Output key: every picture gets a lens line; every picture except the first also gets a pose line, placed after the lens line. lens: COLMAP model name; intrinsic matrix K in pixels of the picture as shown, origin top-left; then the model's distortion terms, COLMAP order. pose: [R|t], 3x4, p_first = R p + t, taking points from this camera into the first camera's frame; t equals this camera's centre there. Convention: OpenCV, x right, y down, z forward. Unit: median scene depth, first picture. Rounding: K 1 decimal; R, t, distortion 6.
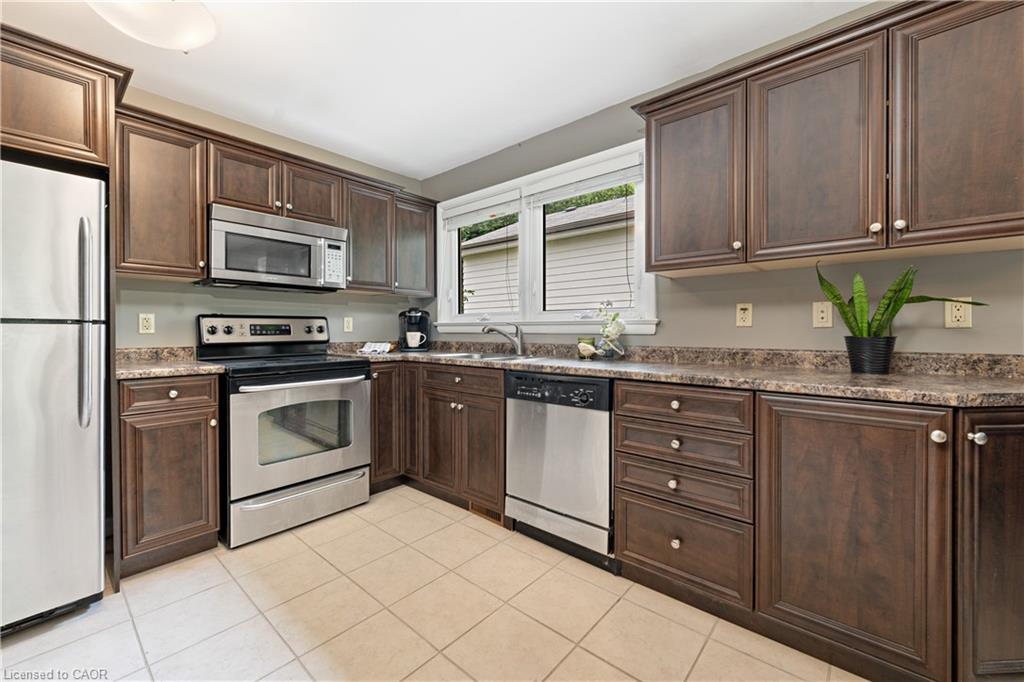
lens RADIAL K [[417.6, 0, 511.9], [0, 417.6, 335.9], [0, 0, 1]] dist [0.003516, 0.000568]
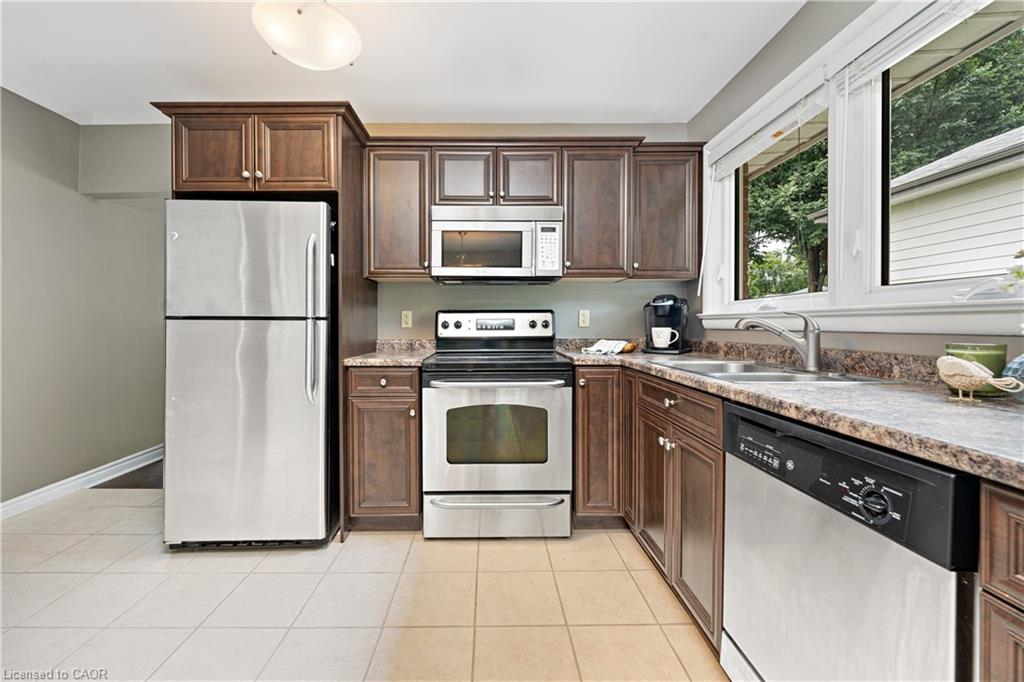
lens RADIAL K [[417.6, 0, 508.7], [0, 417.6, 331.0], [0, 0, 1]] dist [0.003516, 0.000568]
pose [[0.659867, 0.011713, -0.751291, 0.187312], [-0.010335, 0.999925, 0.006512, -0.006582], [0.751311, 0.003468, 0.659939, 0.389861]]
